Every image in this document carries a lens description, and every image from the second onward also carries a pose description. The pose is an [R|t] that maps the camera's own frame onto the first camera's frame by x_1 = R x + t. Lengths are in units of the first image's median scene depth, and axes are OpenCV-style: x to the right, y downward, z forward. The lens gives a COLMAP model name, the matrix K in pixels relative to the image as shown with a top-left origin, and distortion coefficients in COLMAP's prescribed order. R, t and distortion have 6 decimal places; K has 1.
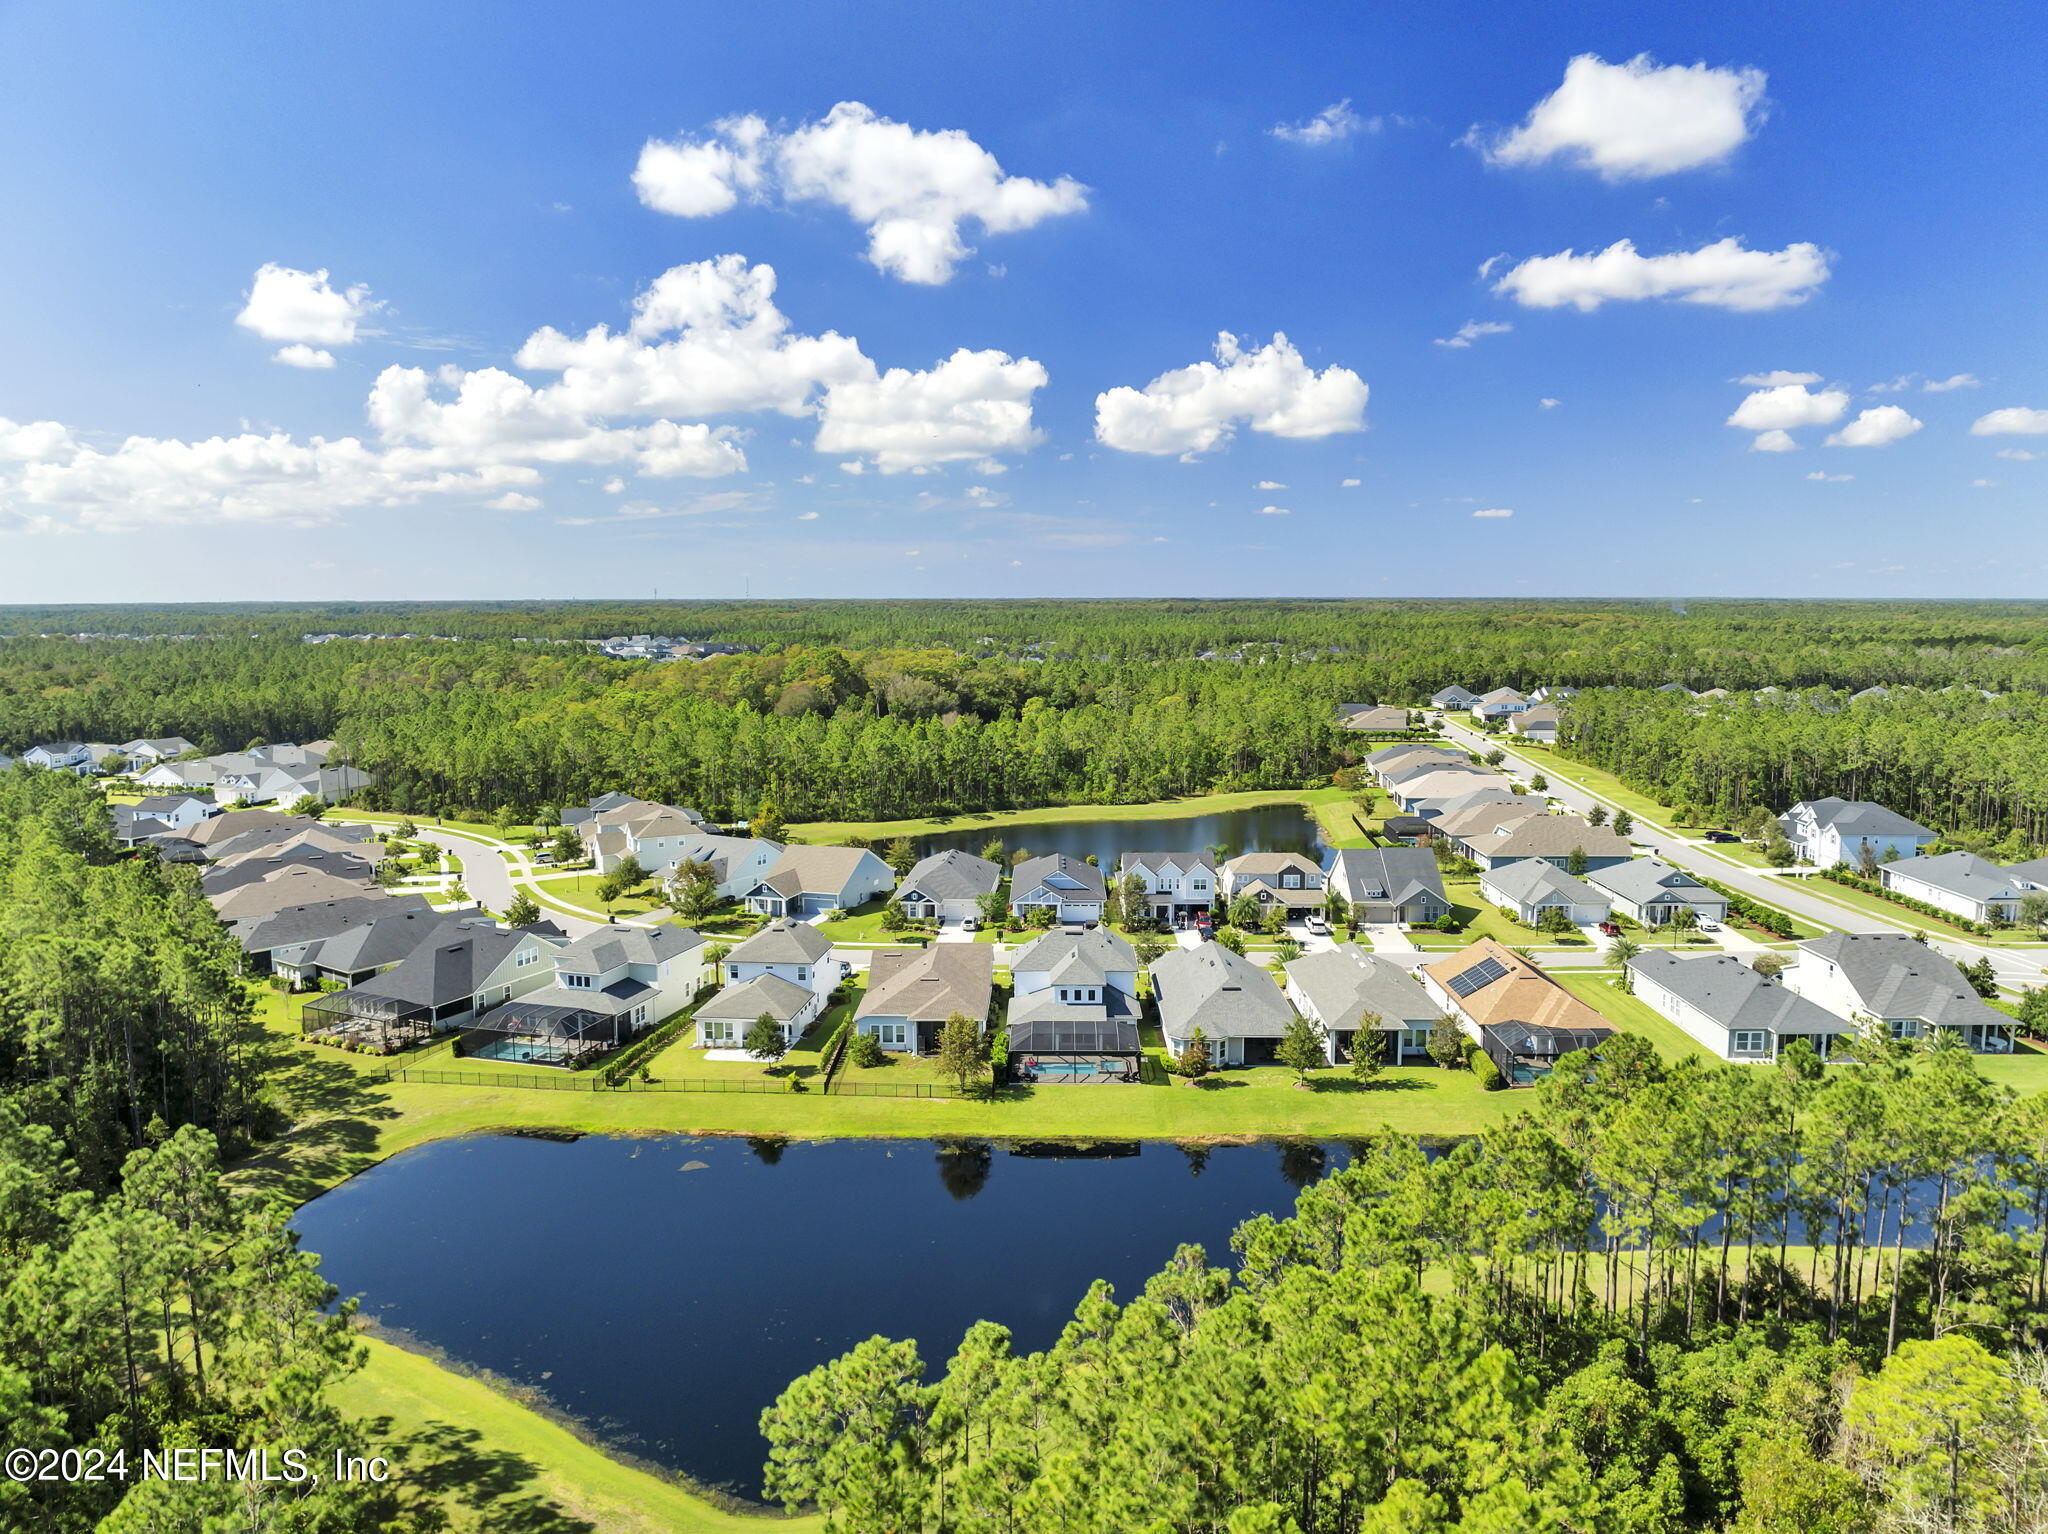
lens RADIAL K [[1440.9, 0, 1028.4], [0, 1440.9, 775.7], [0, 0, 1]] dist [-0.028814, -0.010330]
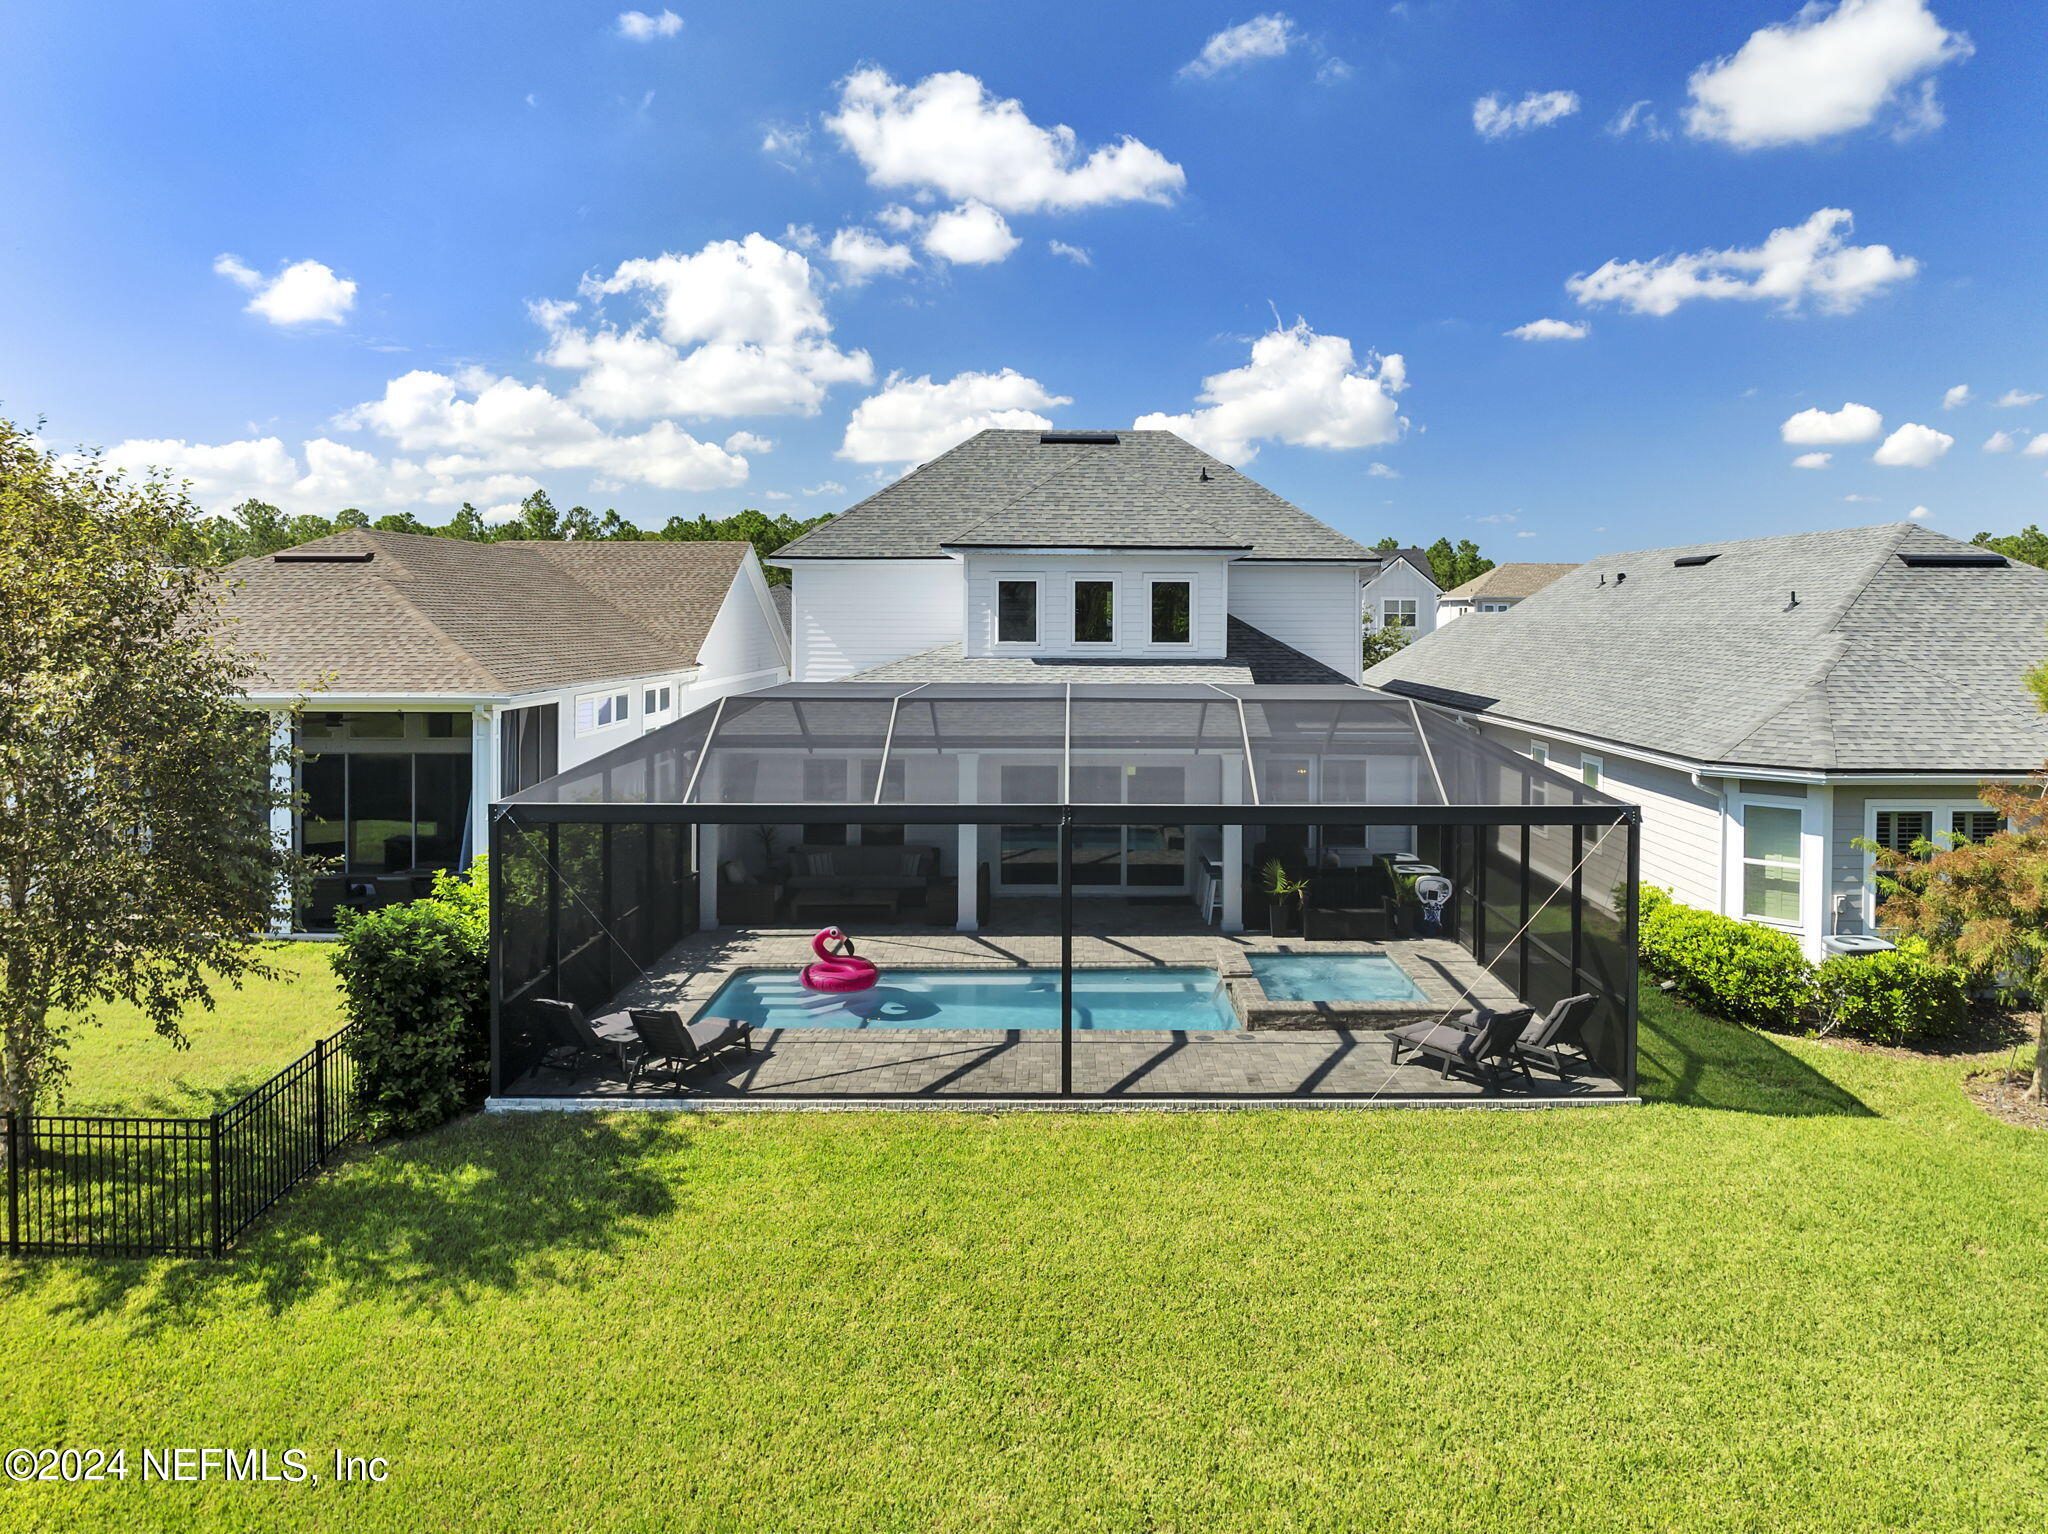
lens RADIAL K [[1489.2, 0, 1084.9], [0, 1489.2, 621.0], [0, 0, 1]] dist [-0.031958, -0.002538]
pose [[0.999545, 0.008663, 0.028875, 0.027881], [-0.005054, 0.992422, -0.122776, 0.176626], [-0.029720, 0.122574, 0.992014, 0.814481]]
